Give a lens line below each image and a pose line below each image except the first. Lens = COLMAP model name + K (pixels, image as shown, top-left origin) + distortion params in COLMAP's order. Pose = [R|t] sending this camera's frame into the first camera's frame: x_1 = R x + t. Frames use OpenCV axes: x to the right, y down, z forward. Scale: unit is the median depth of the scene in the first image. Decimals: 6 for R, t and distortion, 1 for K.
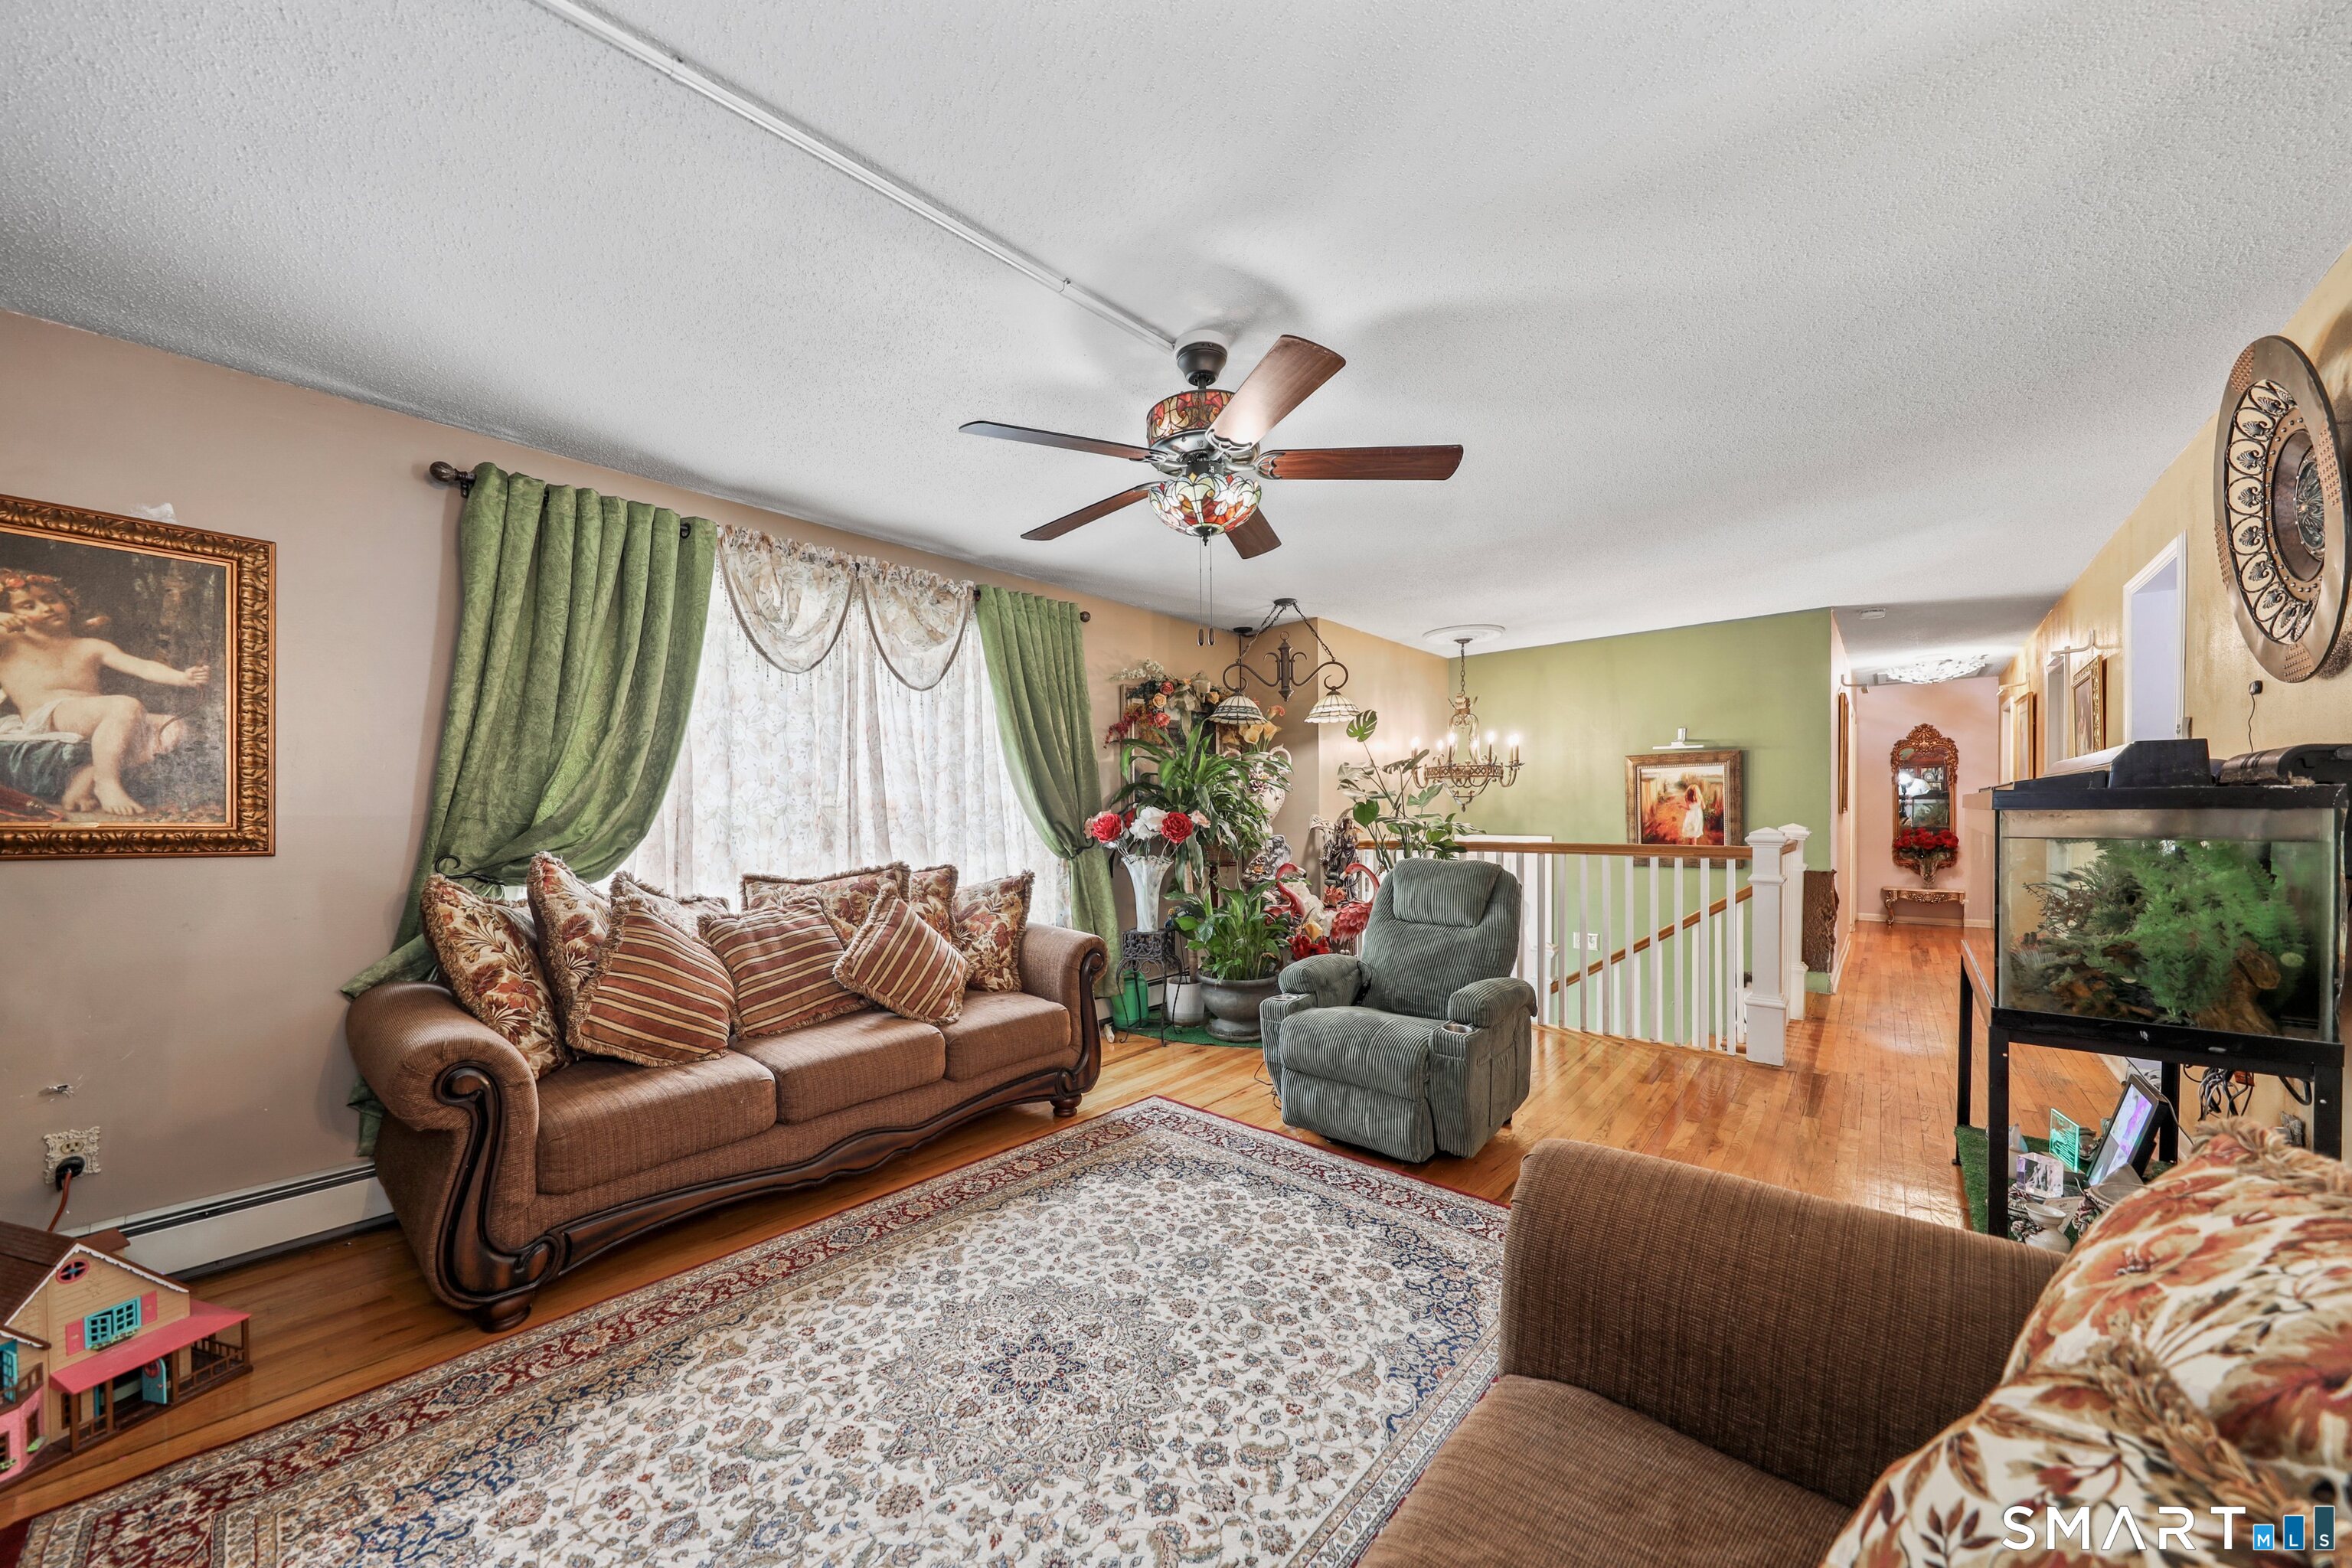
lens RADIAL K [[798.3, 0, 1171.2], [0, 798.3, 813.9], [0, 0, 1]] dist [0.000897, 0.000042]
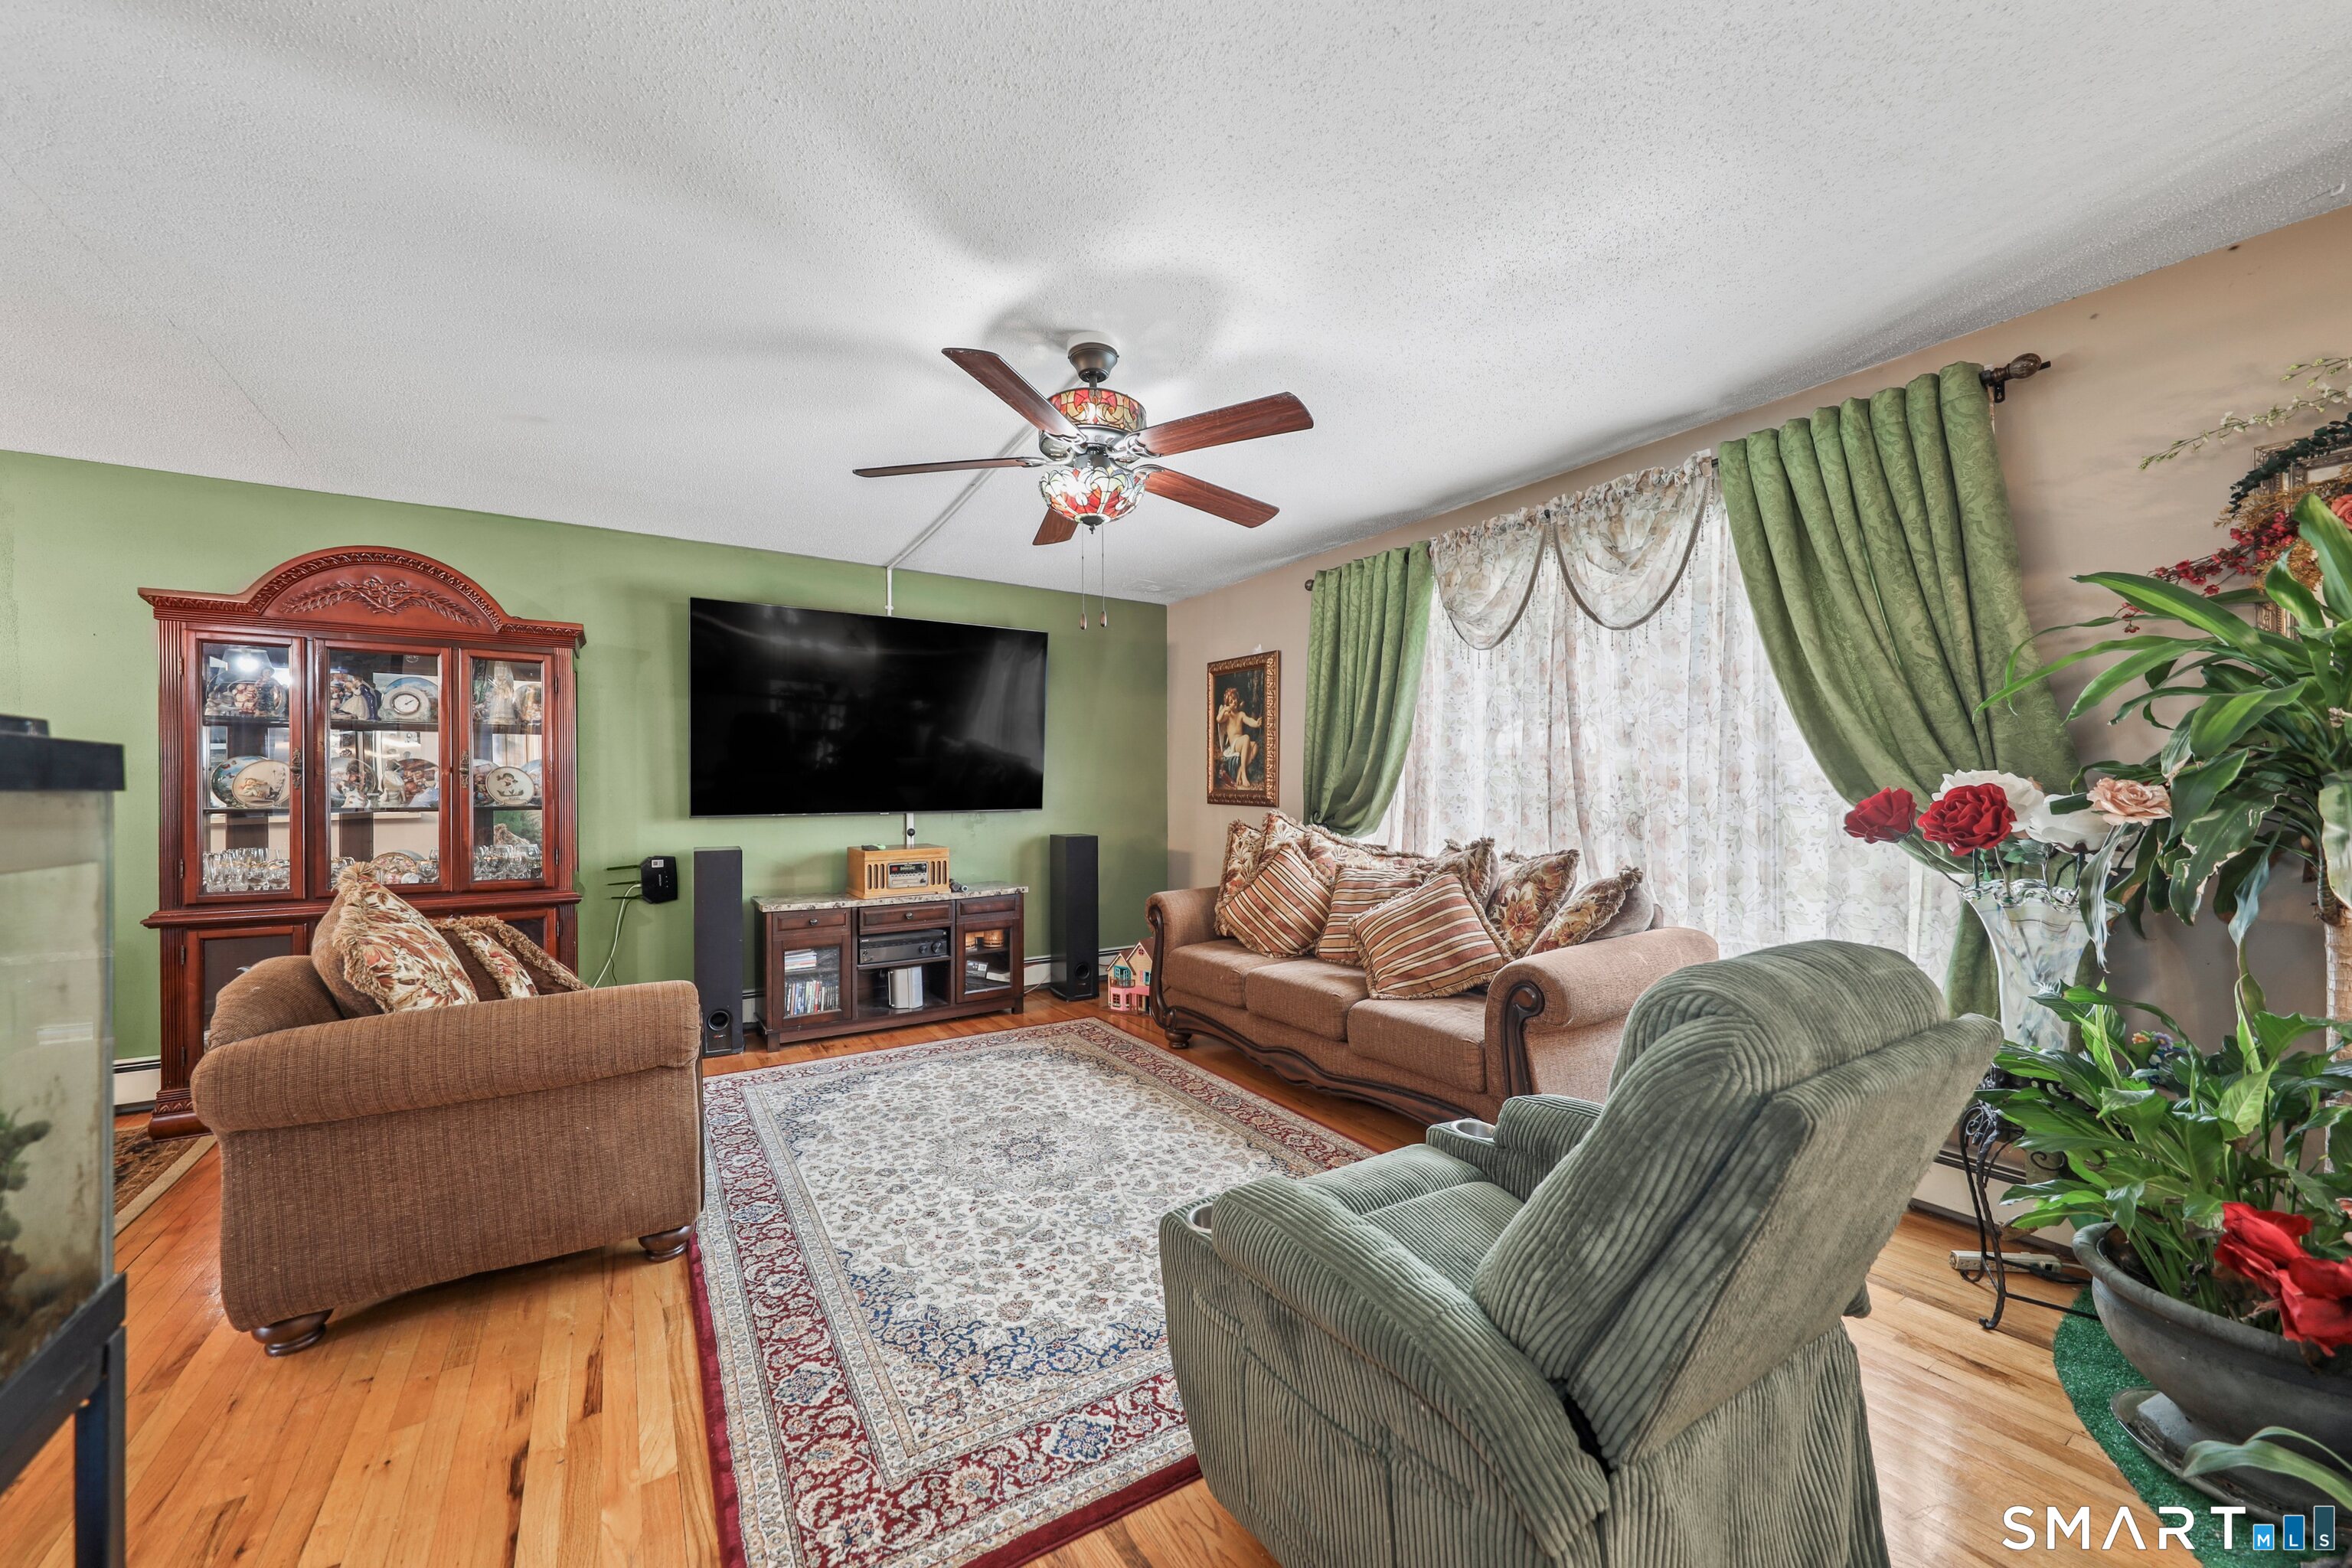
lens RADIAL K [[884.3, 0, 1176.0], [0, 884.3, 784.0], [0, 0, 1]] dist [0.000469, 0.000025]
pose [[-0.261370, 0.000637, -0.965239, 1.157699], [0.003437, 0.999994, -0.000271, -0.006553], [0.965233, -0.003388, -0.261370, 1.434945]]
